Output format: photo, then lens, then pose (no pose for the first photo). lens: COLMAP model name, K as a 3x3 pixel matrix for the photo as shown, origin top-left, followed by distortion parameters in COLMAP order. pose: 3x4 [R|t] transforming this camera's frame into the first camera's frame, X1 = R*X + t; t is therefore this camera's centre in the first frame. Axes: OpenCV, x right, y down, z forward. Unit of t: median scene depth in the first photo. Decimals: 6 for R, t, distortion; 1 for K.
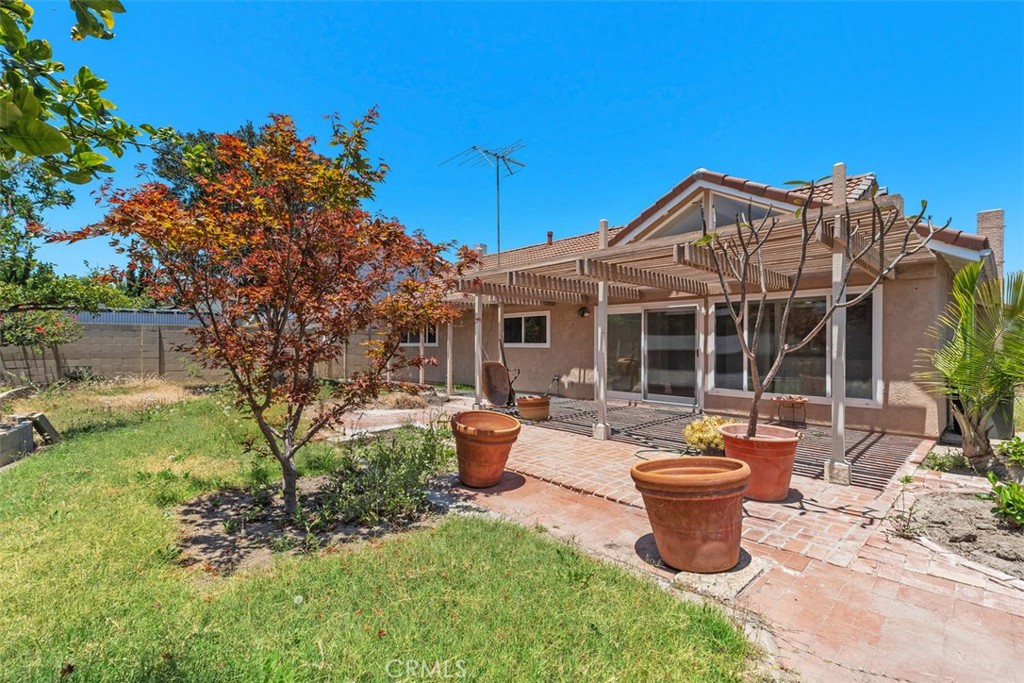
lens RADIAL K [[468.3, 0, 511.6], [0, 468.3, 337.8], [0, 0, 1]] dist [0.003924, -0.000277]
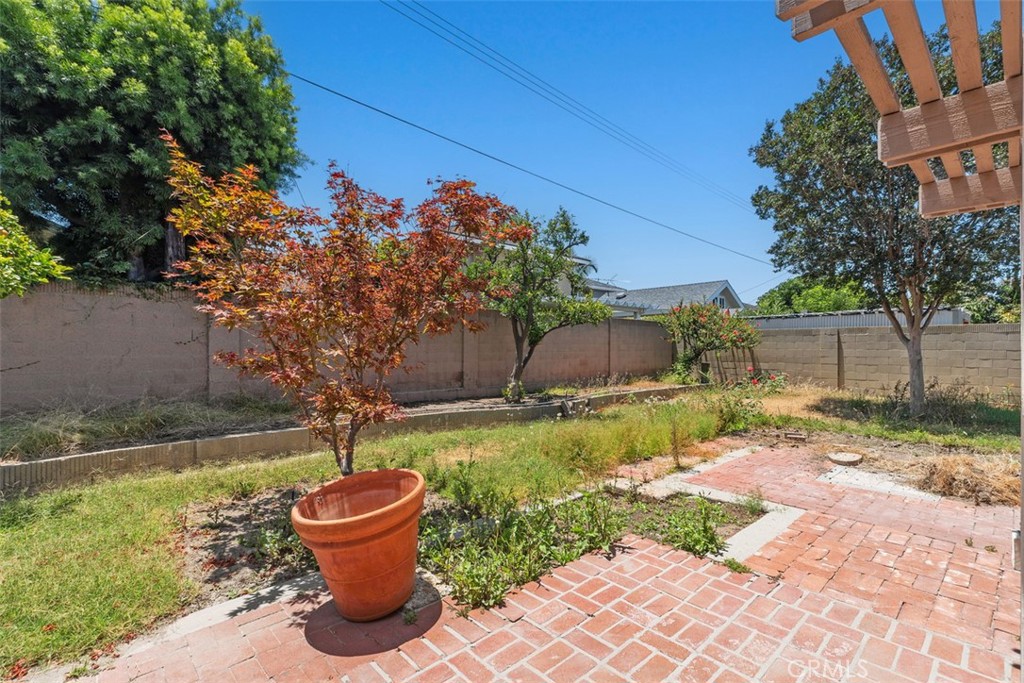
lens RADIAL K [[468.3, 0, 511.6], [0, 468.3, 337.8], [0, 0, 1]] dist [0.003924, -0.000277]
pose [[-0.002714, -0.019510, -0.999806, 0.524407], [0.007759, 0.999779, -0.019530, 0.014017], [0.999966, -0.007811, -0.002562, 1.259754]]
